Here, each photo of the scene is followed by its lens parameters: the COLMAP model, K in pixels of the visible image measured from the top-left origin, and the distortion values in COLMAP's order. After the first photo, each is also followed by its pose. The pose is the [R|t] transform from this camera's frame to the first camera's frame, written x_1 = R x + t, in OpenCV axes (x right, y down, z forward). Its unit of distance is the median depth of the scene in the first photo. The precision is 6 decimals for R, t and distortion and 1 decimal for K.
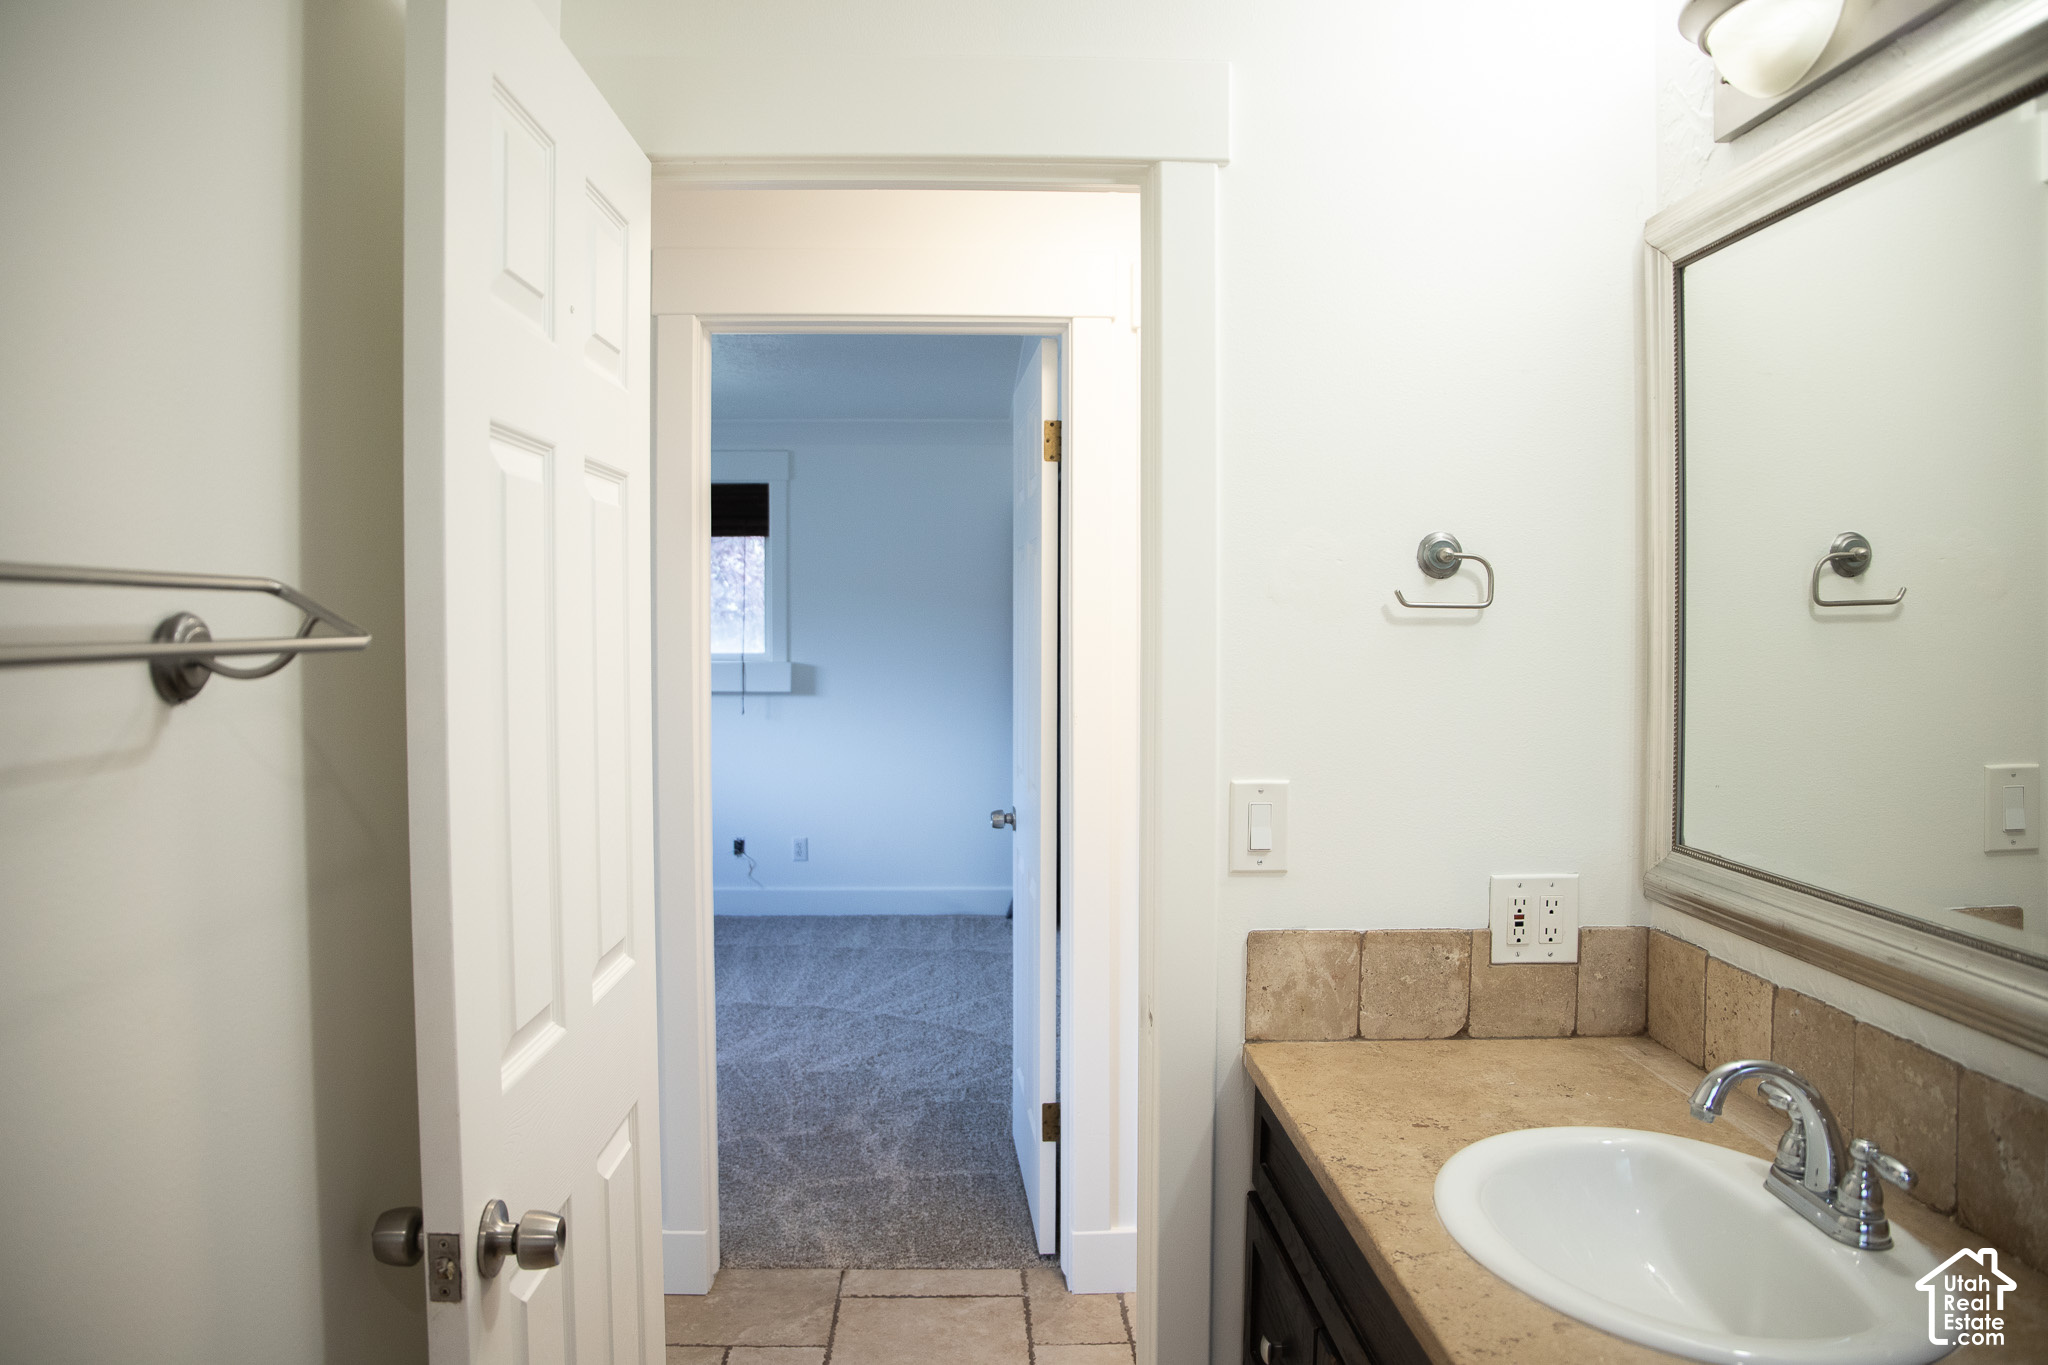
lens RADIAL K [[1363.3, 0, 1024.0], [0, 1363.3, 682.5], [0, 0, 1]] dist [-0.150318, 0.082323]
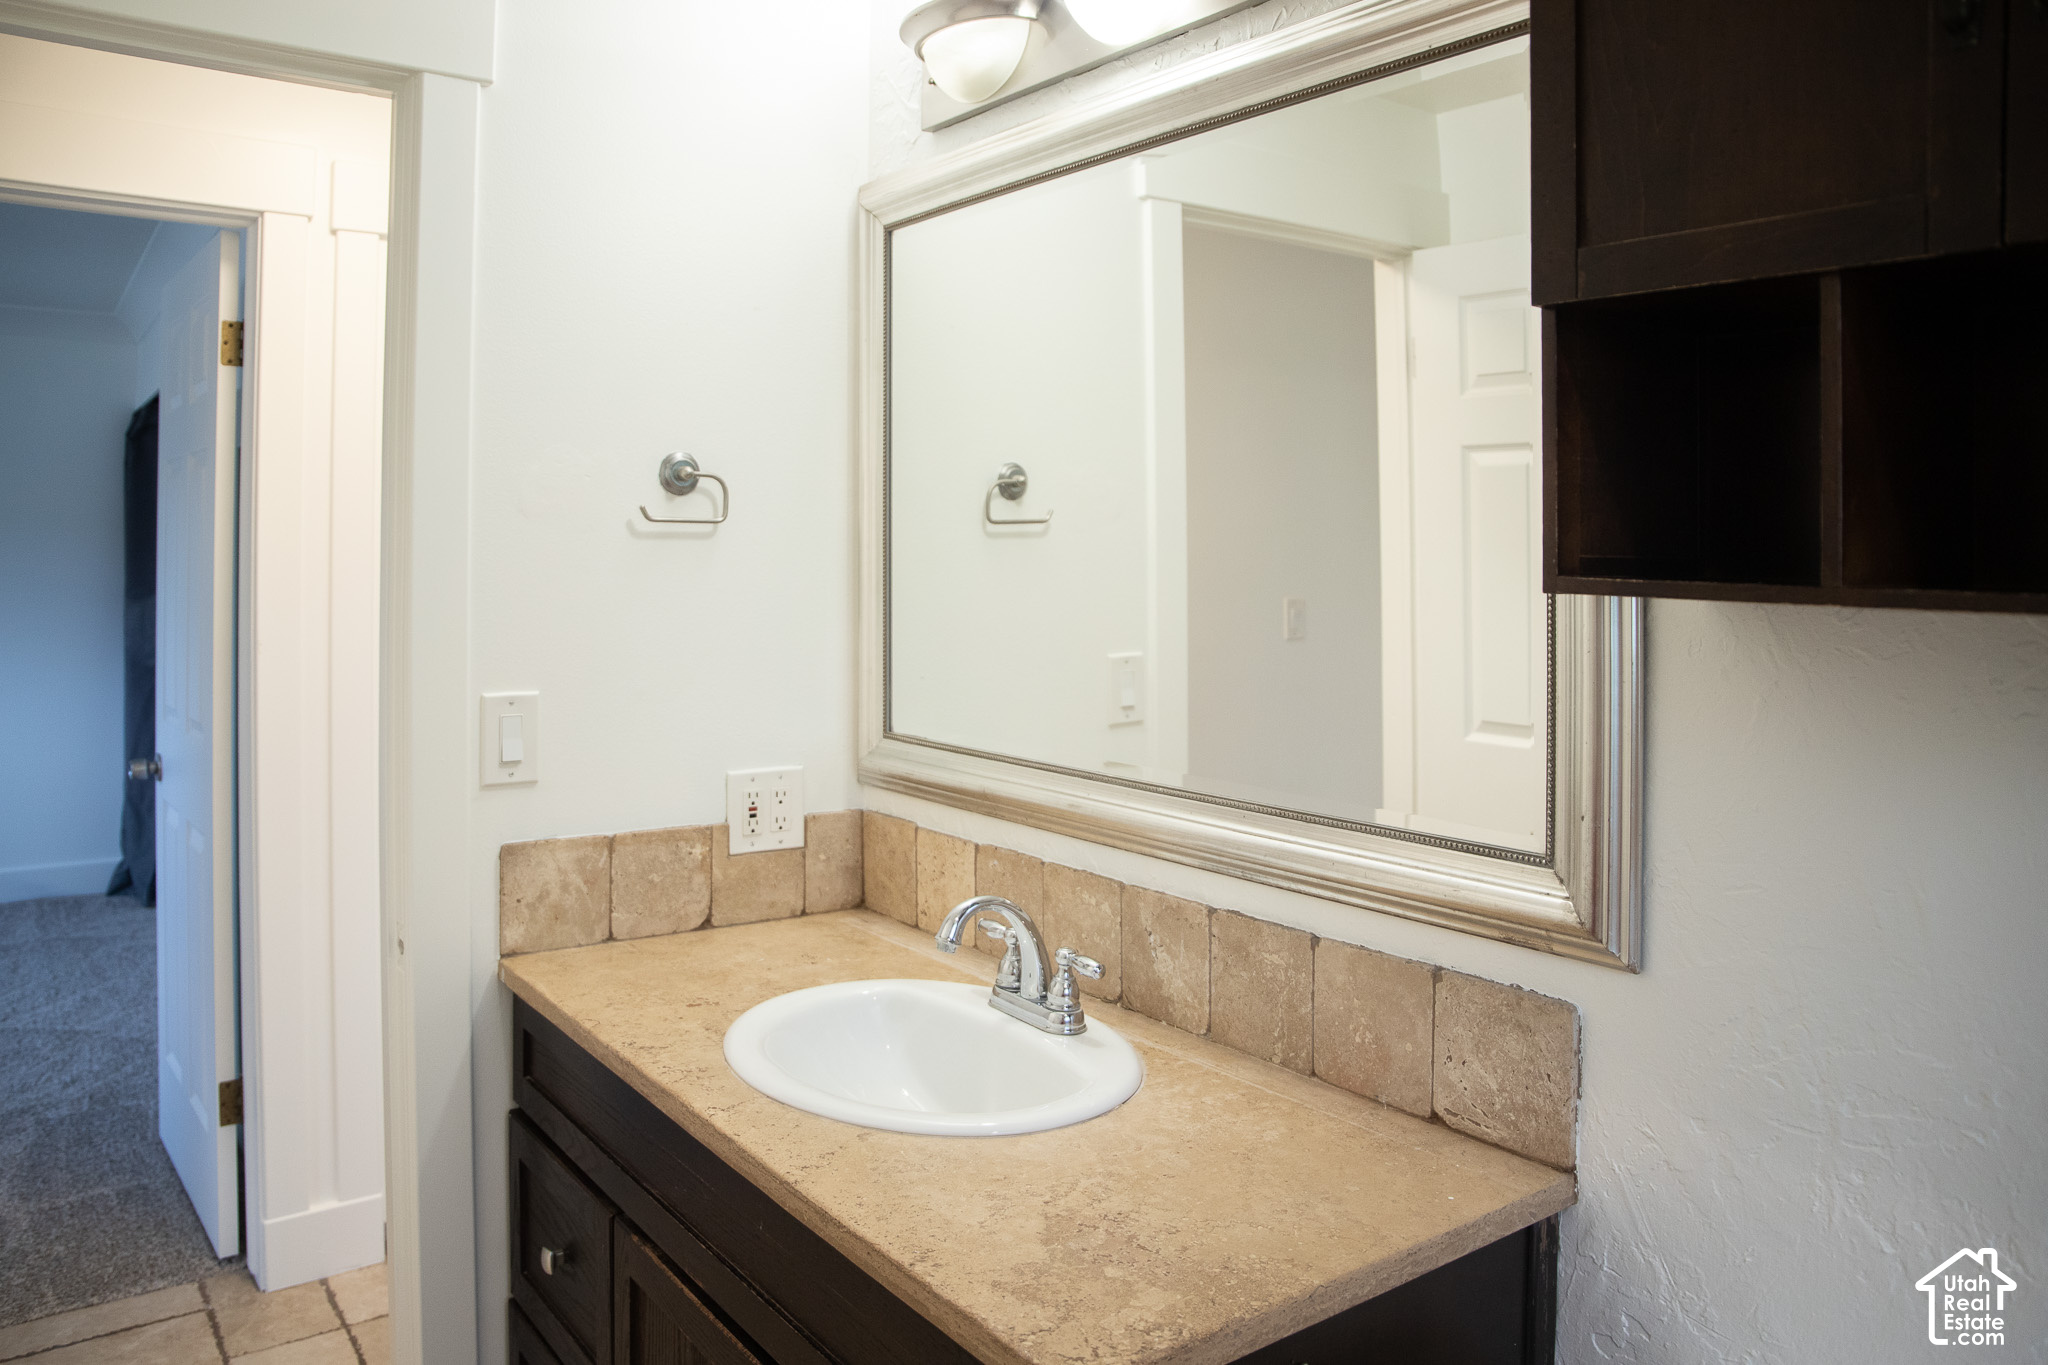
lens RADIAL K [[1443.9, 0, 1023.8], [0, 1443.9, 558.1], [0, 0, 1]] dist [-0.185613, 0.083101]
pose [[0.805083, 0.001513, 0.593160, -0.139258], [0.025248, 0.999003, -0.036817, 0.020540], [-0.592624, 0.044617, 0.804242, -0.072178]]
